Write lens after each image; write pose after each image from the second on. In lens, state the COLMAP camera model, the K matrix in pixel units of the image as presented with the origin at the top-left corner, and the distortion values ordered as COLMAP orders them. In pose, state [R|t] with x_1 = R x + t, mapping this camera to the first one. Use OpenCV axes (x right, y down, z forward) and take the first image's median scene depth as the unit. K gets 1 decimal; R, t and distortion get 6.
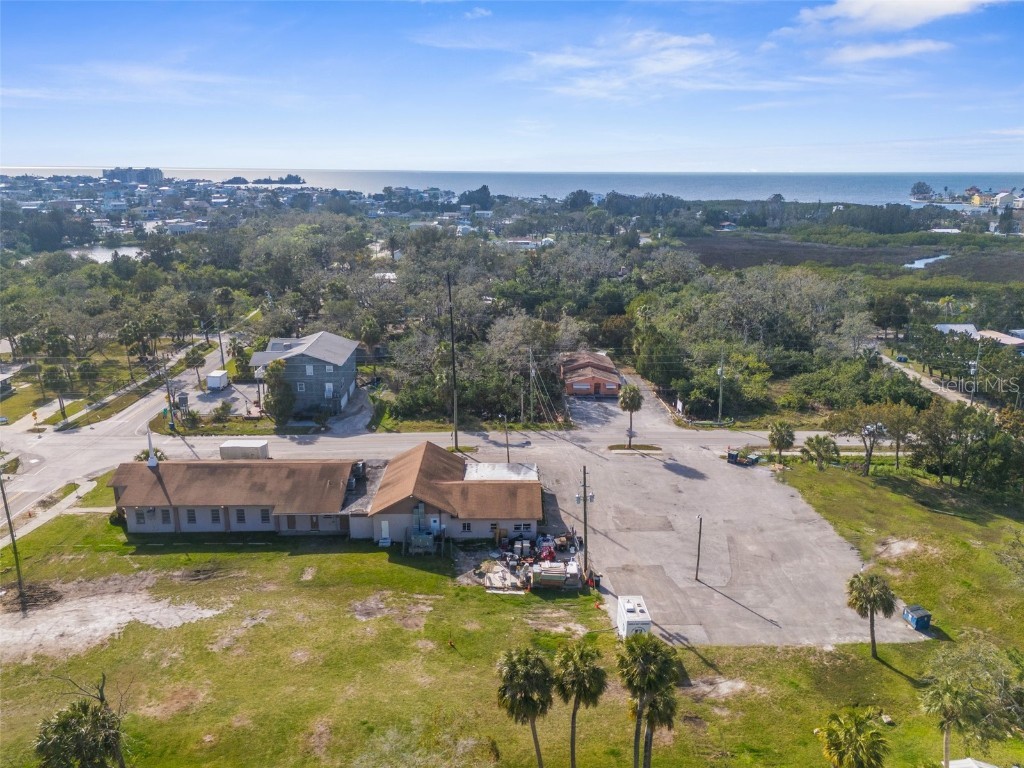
lens RADIAL K [[752.1, 0, 516.3], [0, 752.1, 381.8], [0, 0, 1]] dist [0.075227, -0.073086]
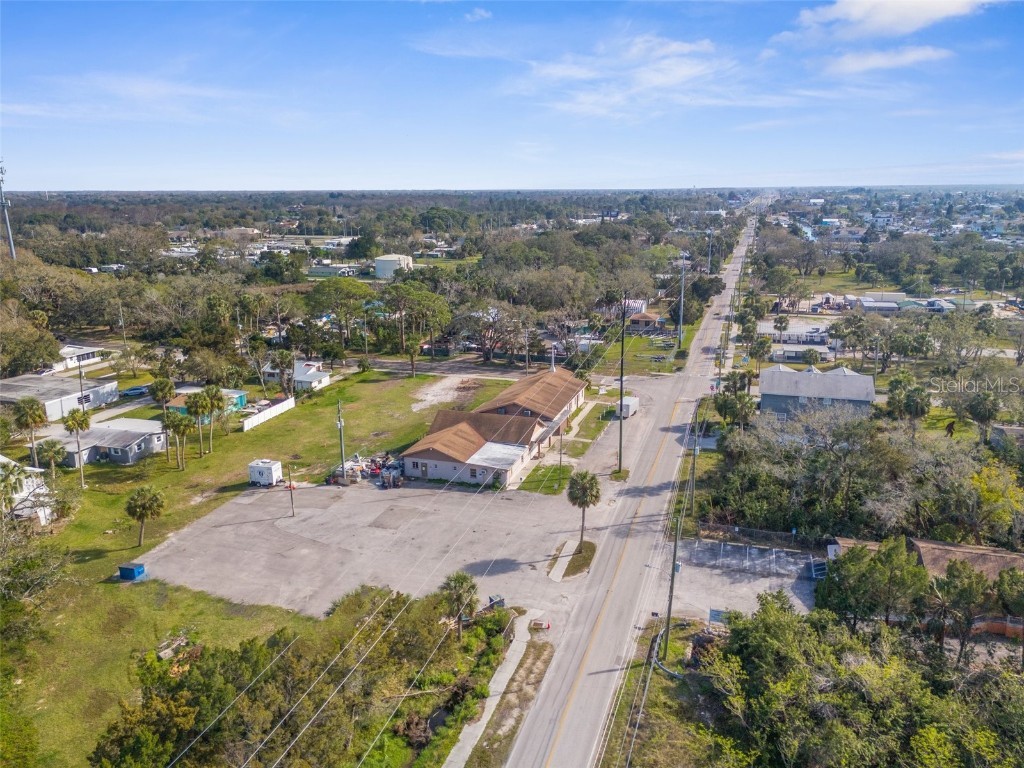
lens RADIAL K [[752.1, 0, 516.3], [0, 752.1, 381.8], [0, 0, 1]] dist [0.075227, -0.073086]
pose [[-0.333833, 0.229470, -0.914275, 0.881031], [-0.249837, 0.913691, 0.320547, -0.315350], [0.908921, 0.335429, -0.247690, 1.147121]]
